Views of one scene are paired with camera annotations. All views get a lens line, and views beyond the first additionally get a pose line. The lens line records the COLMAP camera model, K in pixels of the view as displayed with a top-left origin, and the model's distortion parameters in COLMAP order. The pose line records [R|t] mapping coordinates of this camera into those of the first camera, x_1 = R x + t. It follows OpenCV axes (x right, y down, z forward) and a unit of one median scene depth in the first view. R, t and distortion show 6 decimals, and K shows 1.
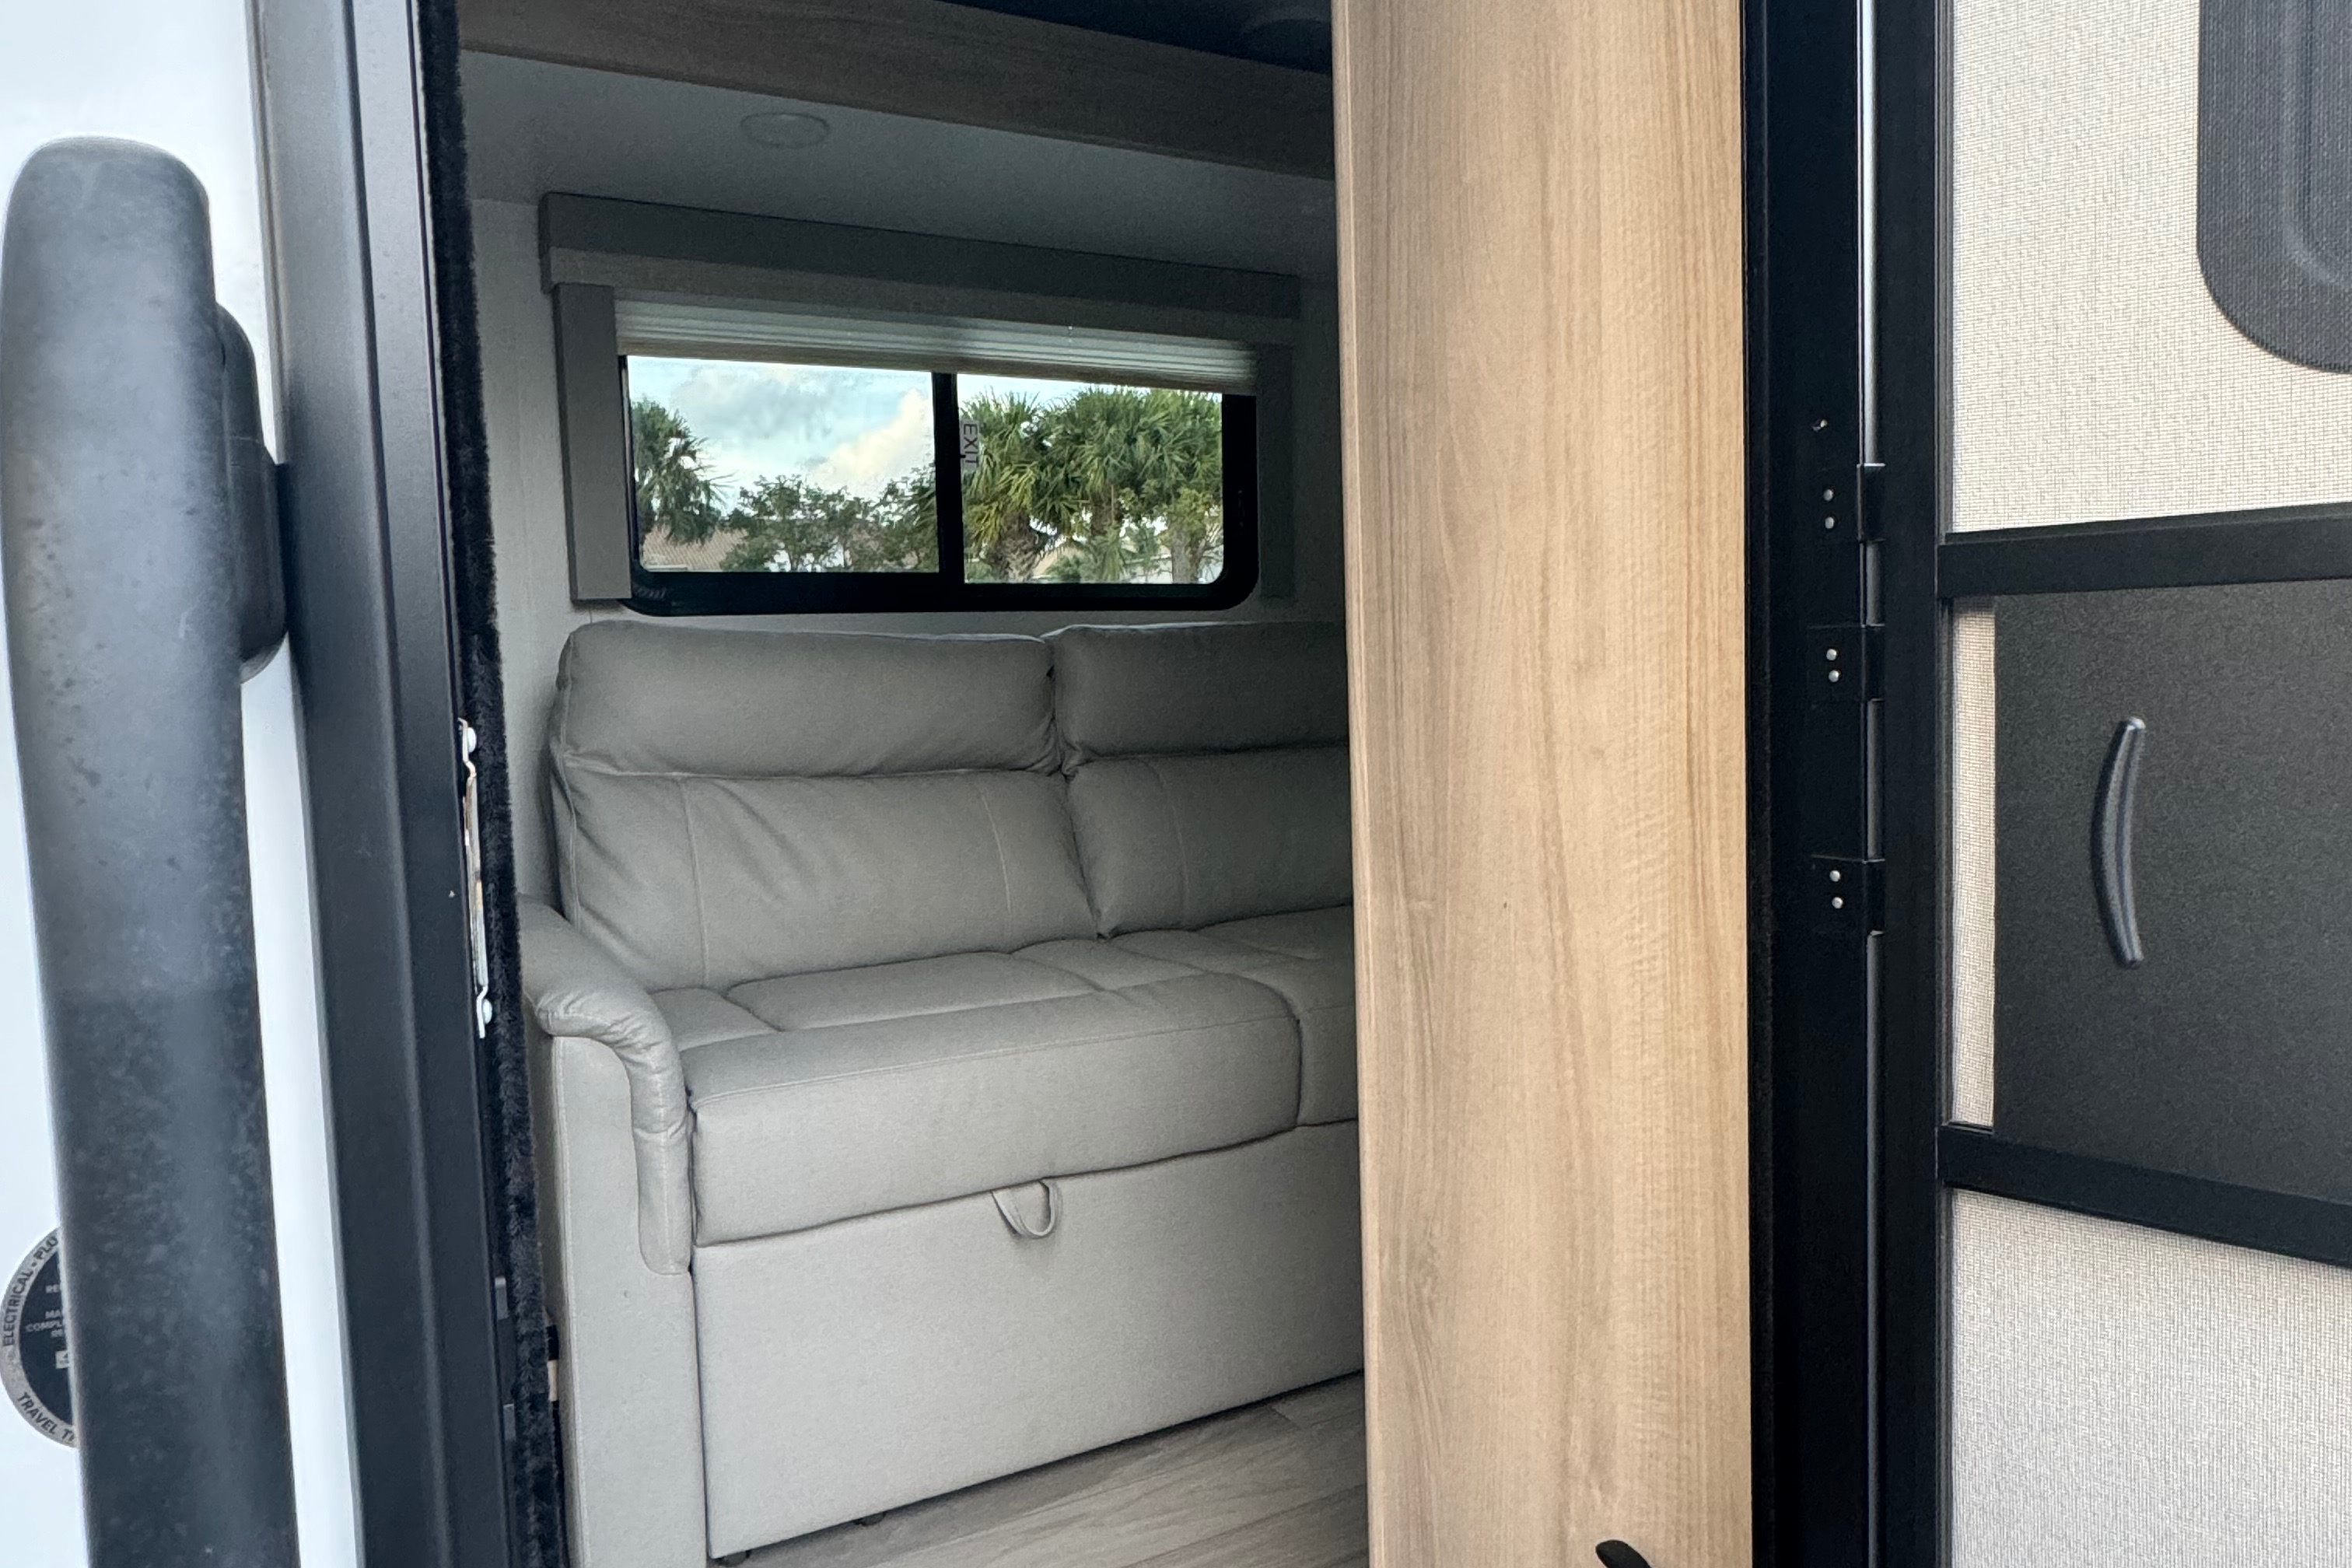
lens RADIAL K [[1613.7, 0, 1175.6], [0, 1613.7, 757.1], [0, 0, 1]] dist [0.001551, 0.000297]
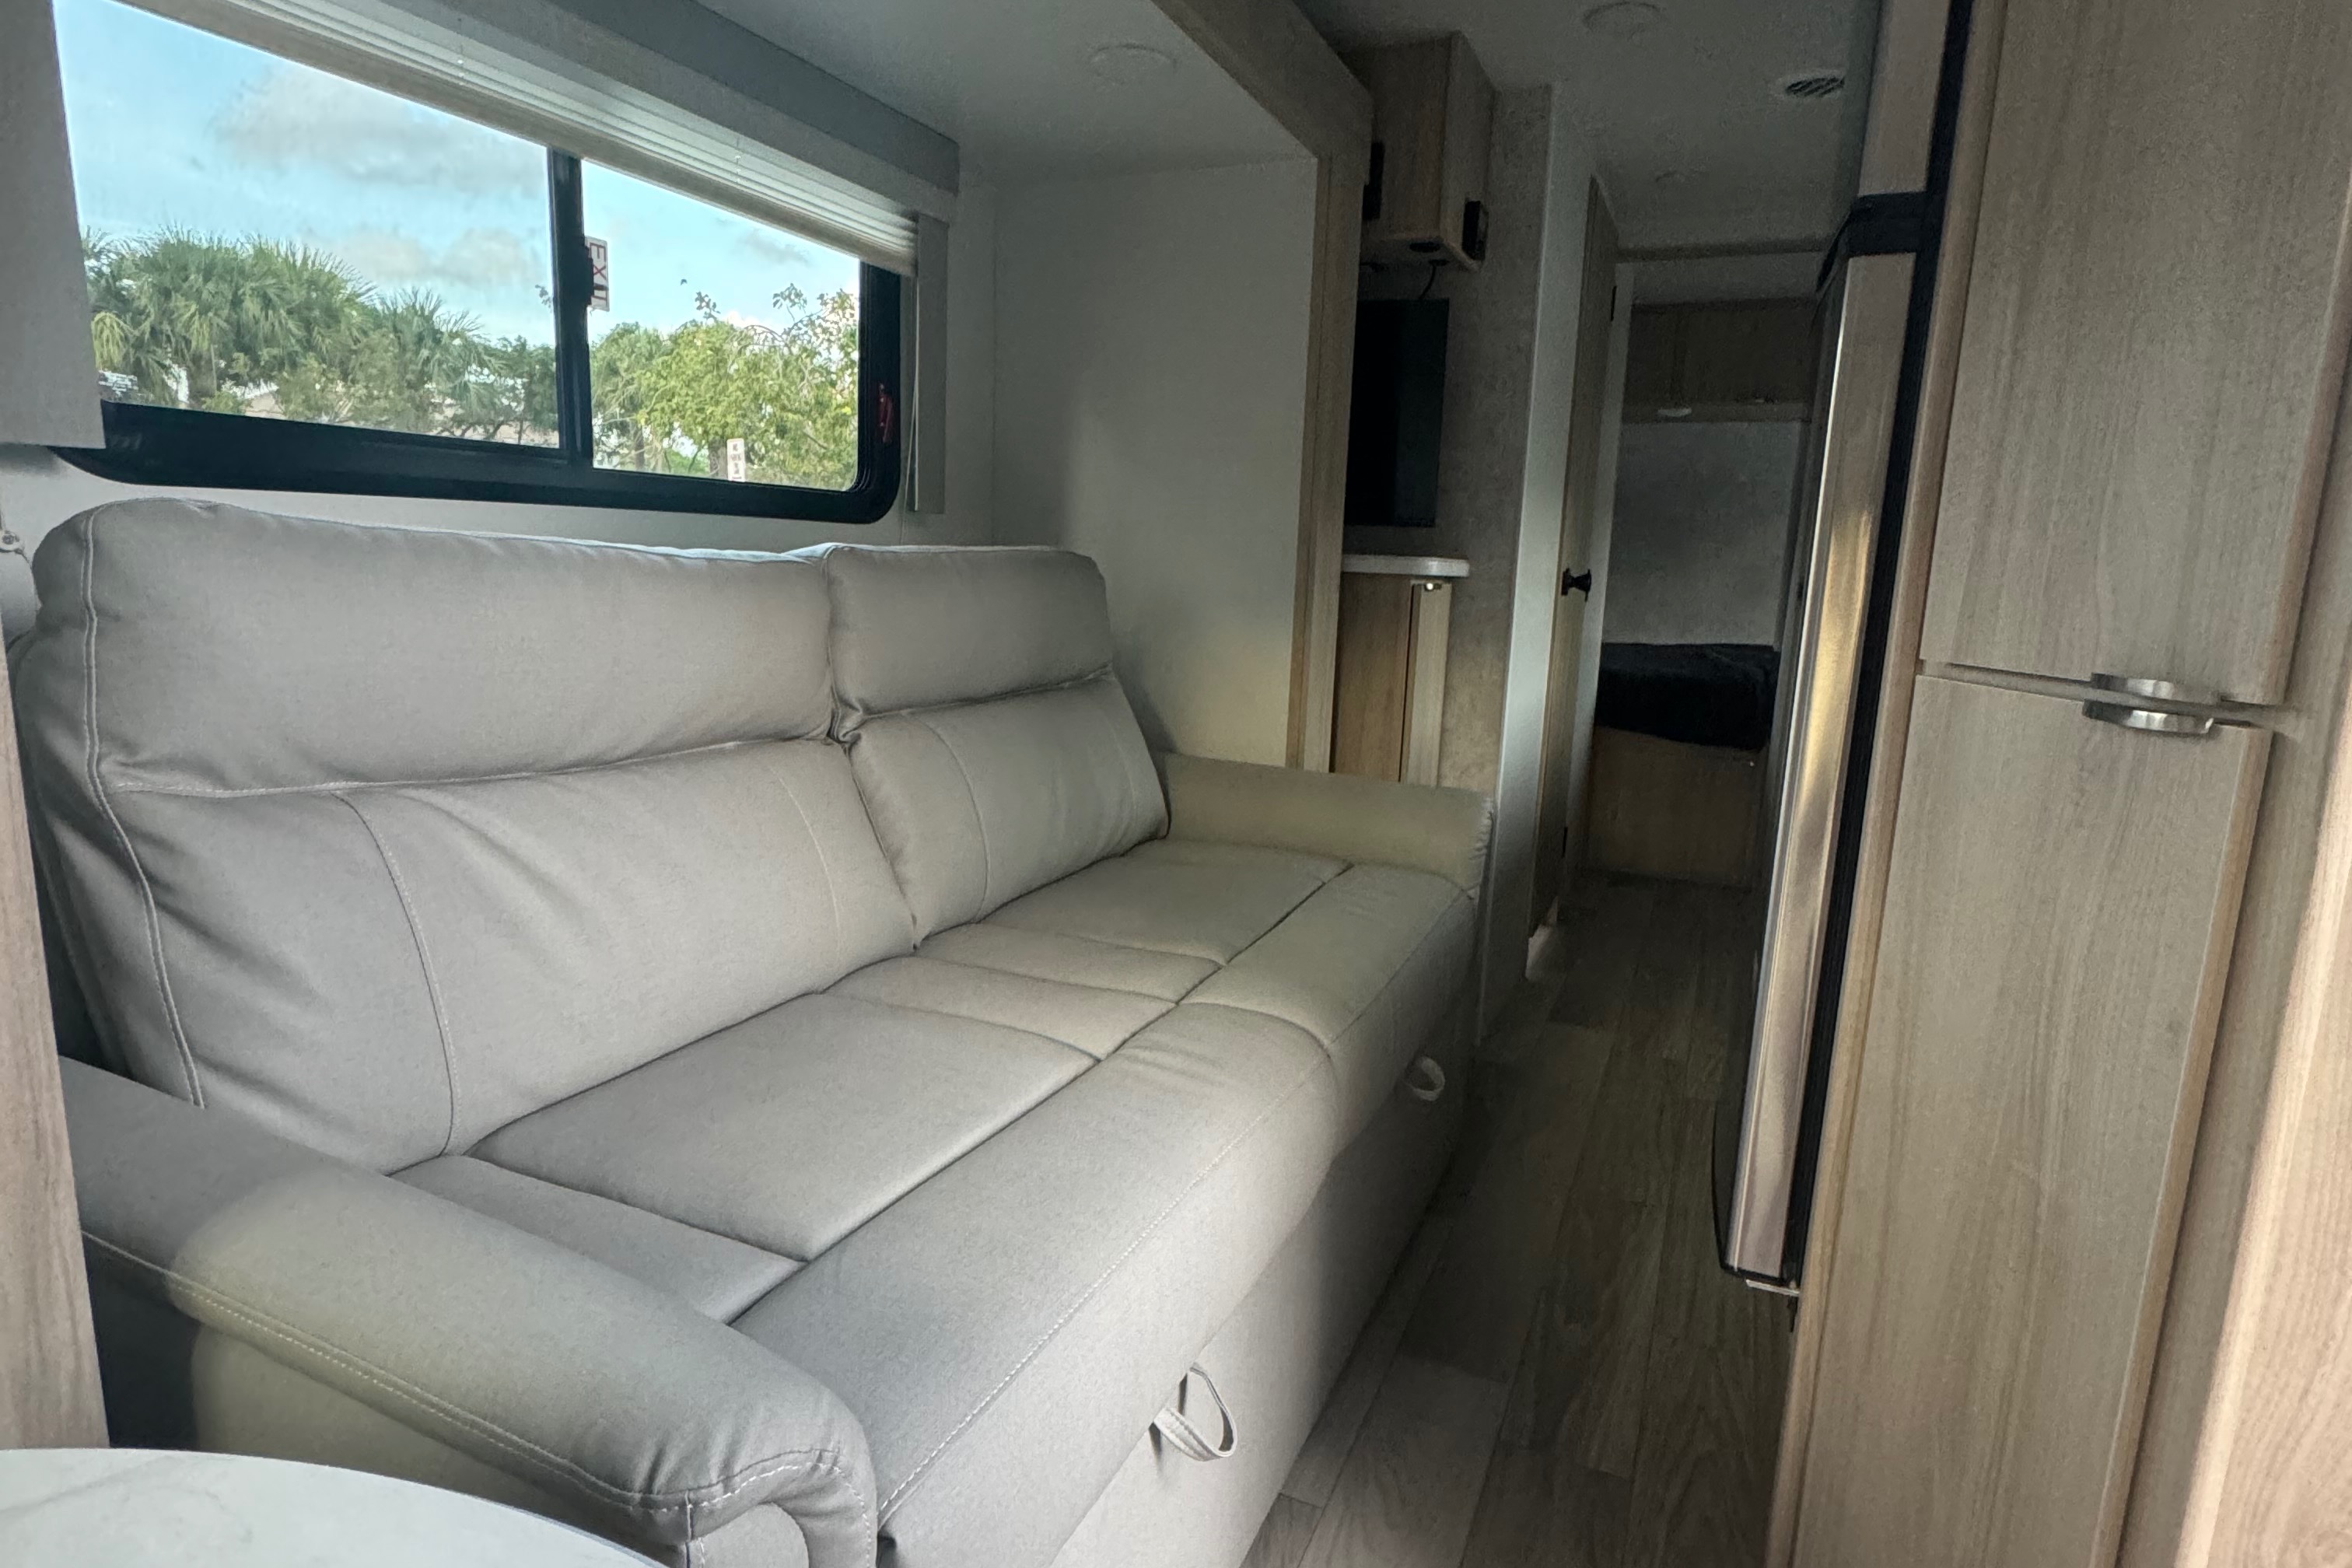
lens RADIAL K [[1254.6, 0, 1177.7], [0, 1254.6, 780.4], [0, 0, 1]] dist [-0.000900, 0.000124]
pose [[0.814322, -0.047552, 0.578462, -0.286284], [-0.020053, 0.993738, 0.109919, -0.039742], [-0.580067, -0.101109, 0.808269, 0.424690]]
